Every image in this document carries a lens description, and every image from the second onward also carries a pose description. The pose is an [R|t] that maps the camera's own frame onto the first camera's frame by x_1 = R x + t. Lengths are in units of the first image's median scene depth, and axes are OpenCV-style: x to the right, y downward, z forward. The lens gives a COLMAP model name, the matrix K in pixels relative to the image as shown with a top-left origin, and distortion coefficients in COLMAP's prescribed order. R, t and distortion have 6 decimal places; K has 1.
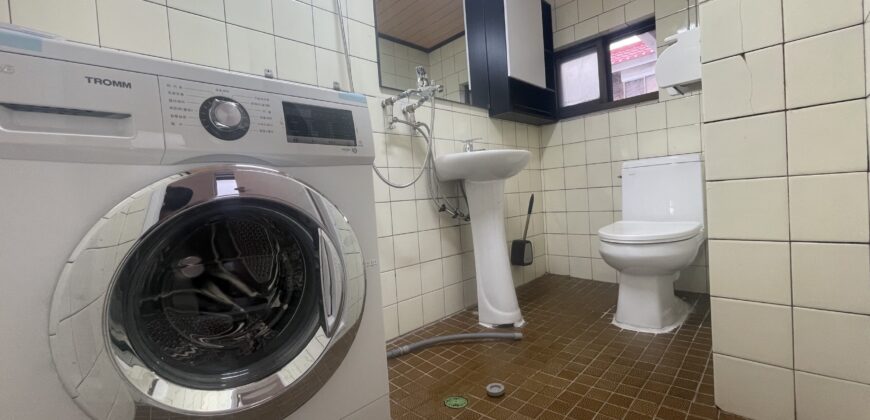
lens RADIAL K [[351.8, 0, 435.0], [0, 351.8, 210.0], [0, 0, 1]] dist [-0.001604, -0.000250]
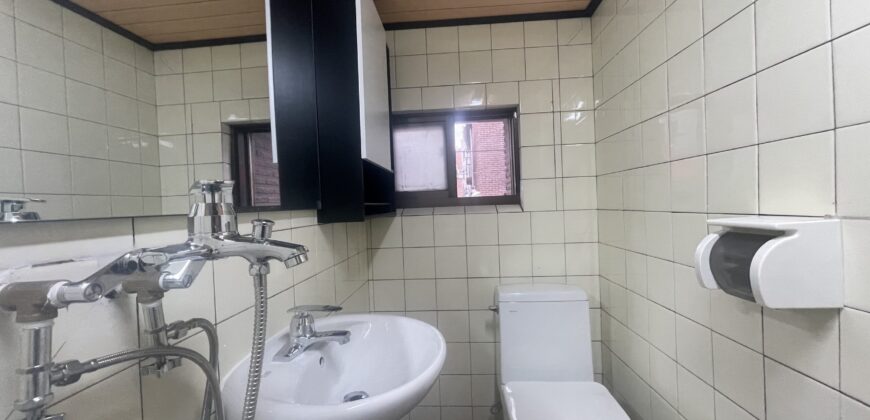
lens RADIAL K [[351.8, 0, 435.0], [0, 351.8, 210.0], [0, 0, 1]] dist [-0.001604, -0.000250]
pose [[0.750814, 0.028980, 0.659878, -0.056275], [0.011062, 0.998345, -0.056432, -0.224562], [-0.660421, 0.049670, 0.749251, 0.433154]]
